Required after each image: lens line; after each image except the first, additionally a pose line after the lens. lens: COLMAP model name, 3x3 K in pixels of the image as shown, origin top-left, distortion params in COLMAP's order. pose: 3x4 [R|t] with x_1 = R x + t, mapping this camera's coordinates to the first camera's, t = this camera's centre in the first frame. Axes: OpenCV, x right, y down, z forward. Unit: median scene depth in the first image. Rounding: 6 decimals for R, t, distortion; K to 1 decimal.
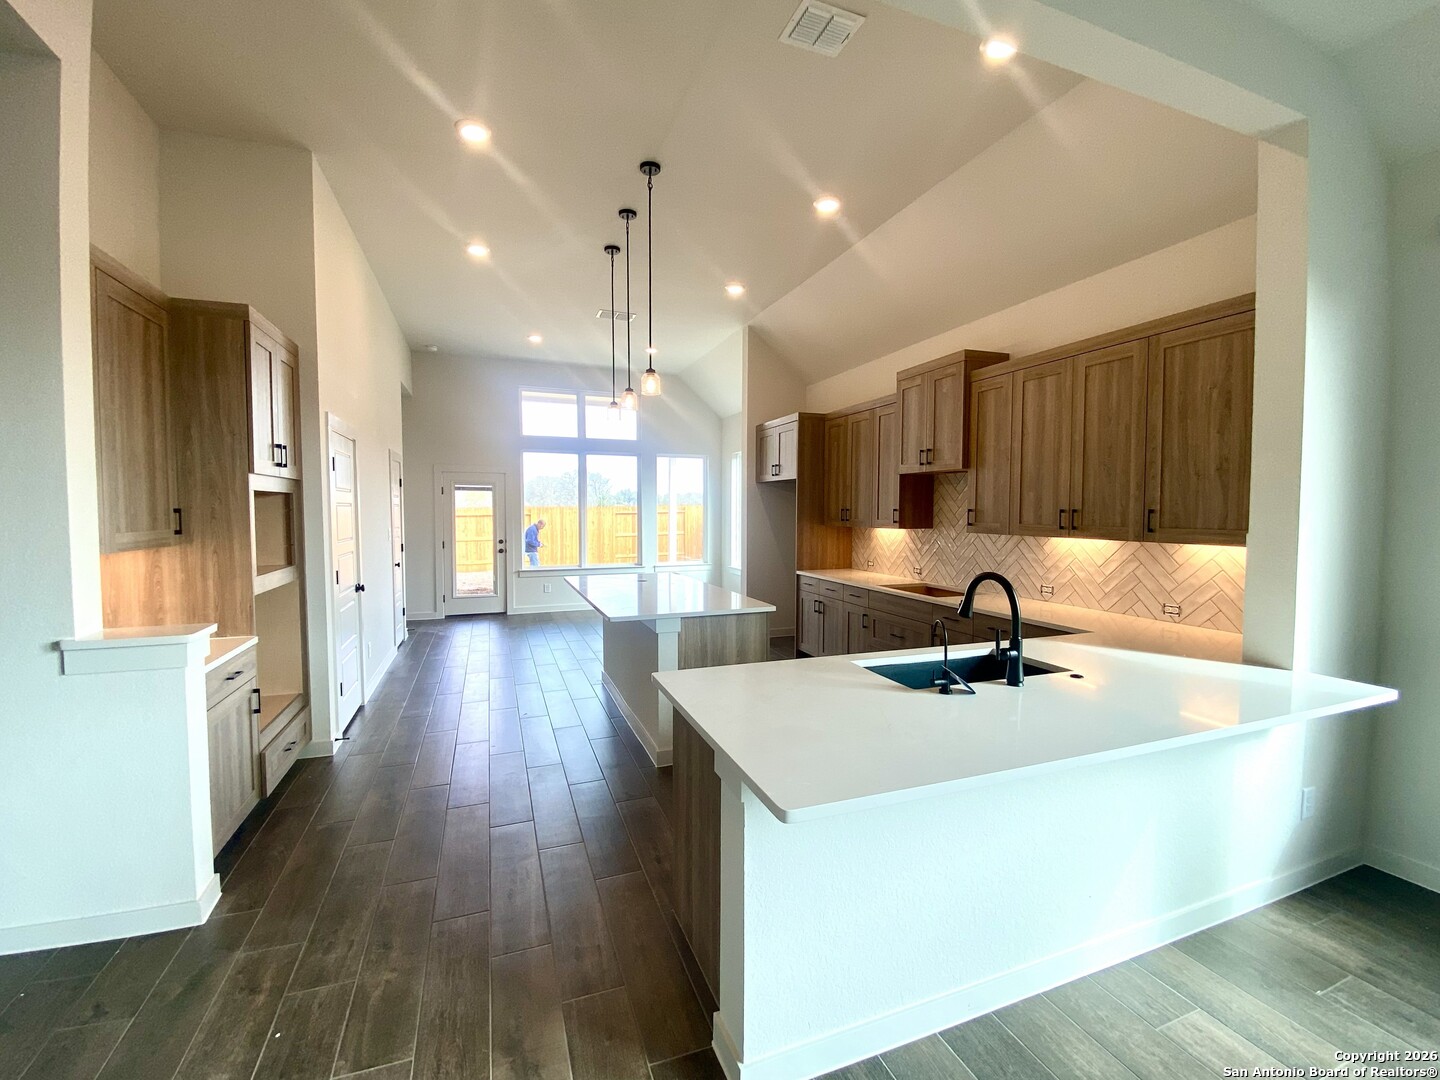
lens RADIAL K [[624.6, 0, 723.5], [0, 624.6, 544.2], [0, 0, 1]] dist [0.021405, -0.000257]
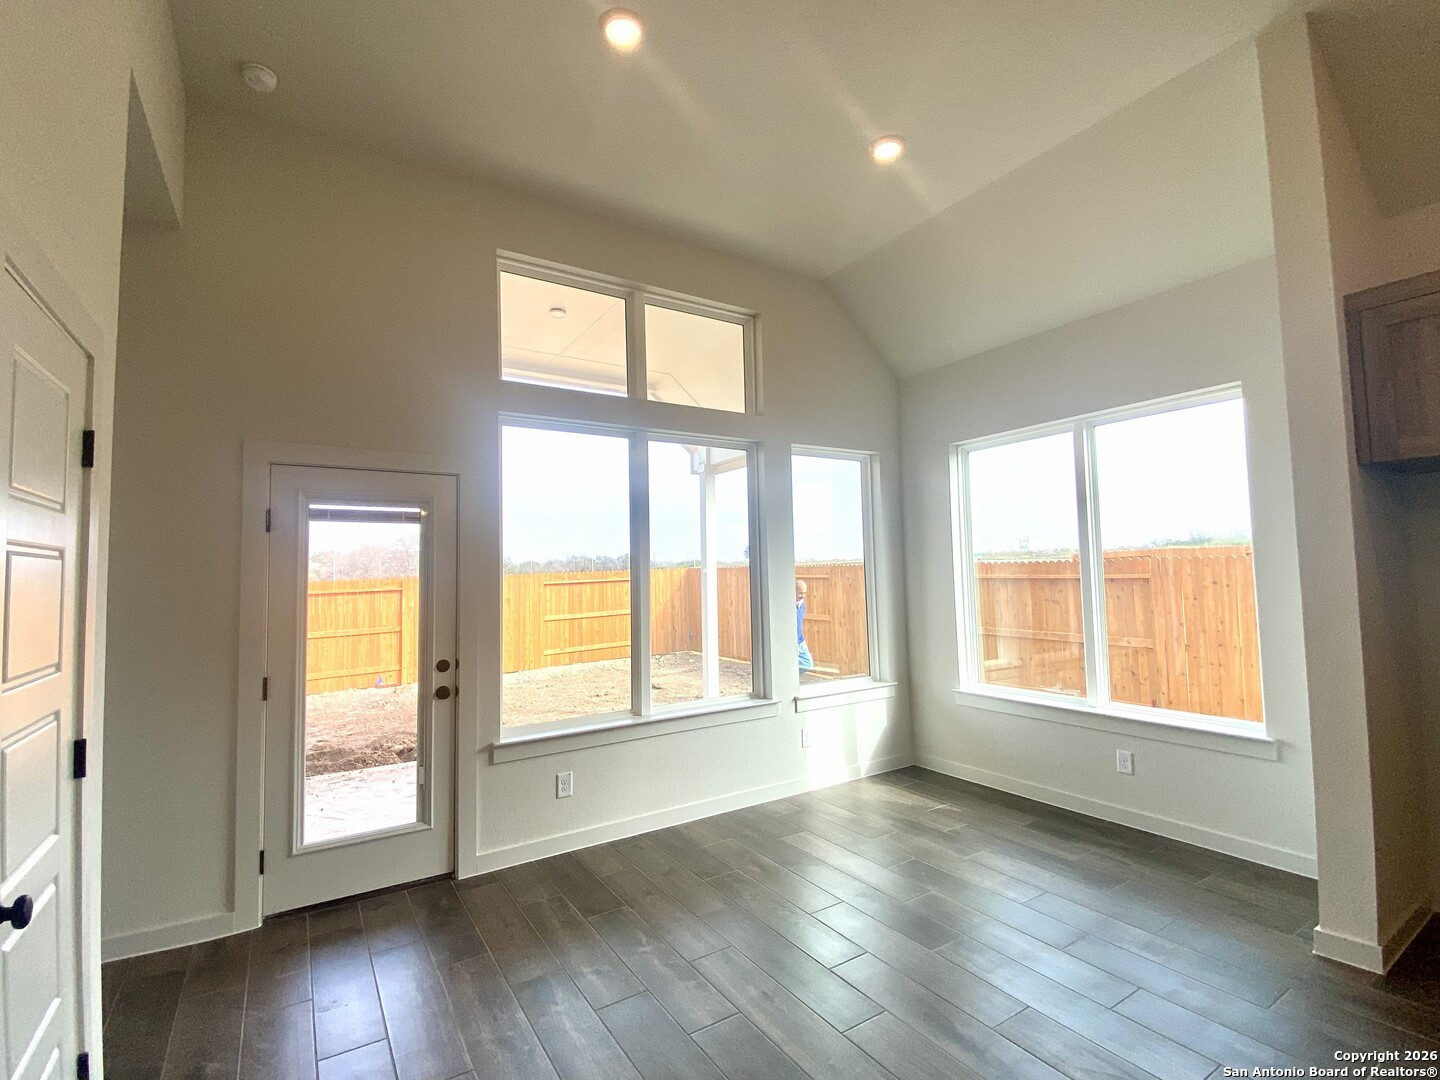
lens RADIAL K [[682.8, 0, 720.0], [0, 682.8, 540.0], [0, 0, 1]] dist [0.029121, 0.000070]
pose [[0.978024, -0.008840, 0.208305, -0.285817], [0.032082, 0.993582, -0.108465, -0.027769], [-0.206009, 0.112765, 0.972031, 0.590214]]
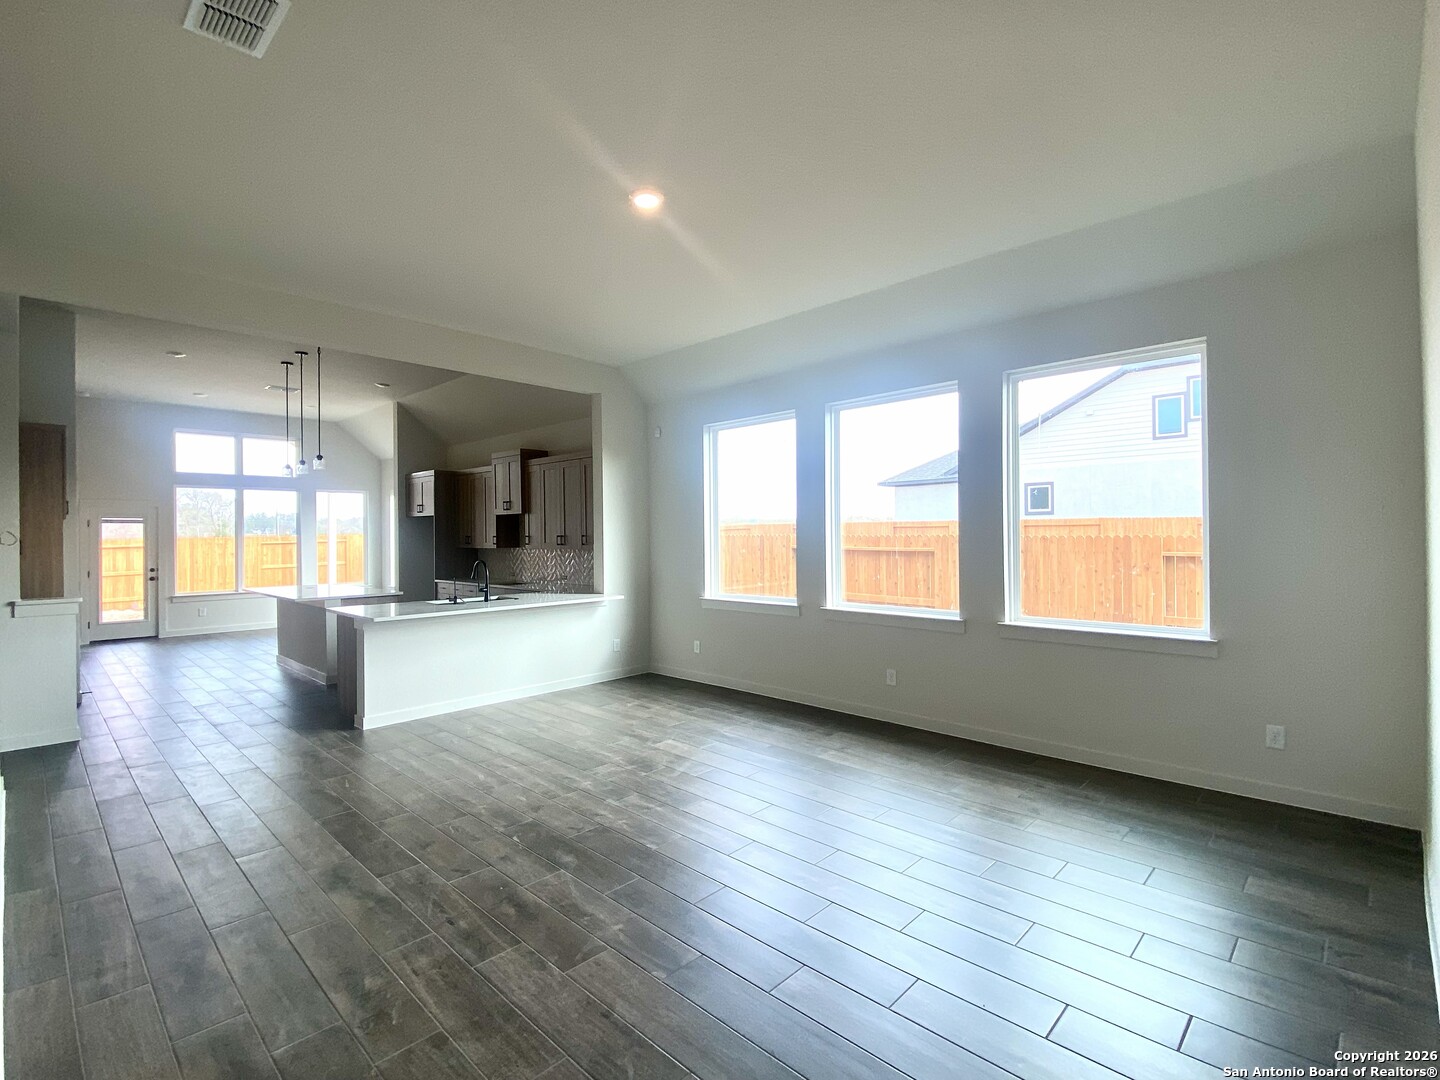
lens RADIAL K [[768.0, 0, 734.9], [0, 768.0, 539.6], [0, 0, 1]] dist [0.019479, -0.001221]
pose [[0.920101, -0.009348, 0.391570, 0.044524], [0.030126, 0.998443, -0.046953, 0.036908], [-0.390521, 0.054998, 0.918950, -0.626510]]
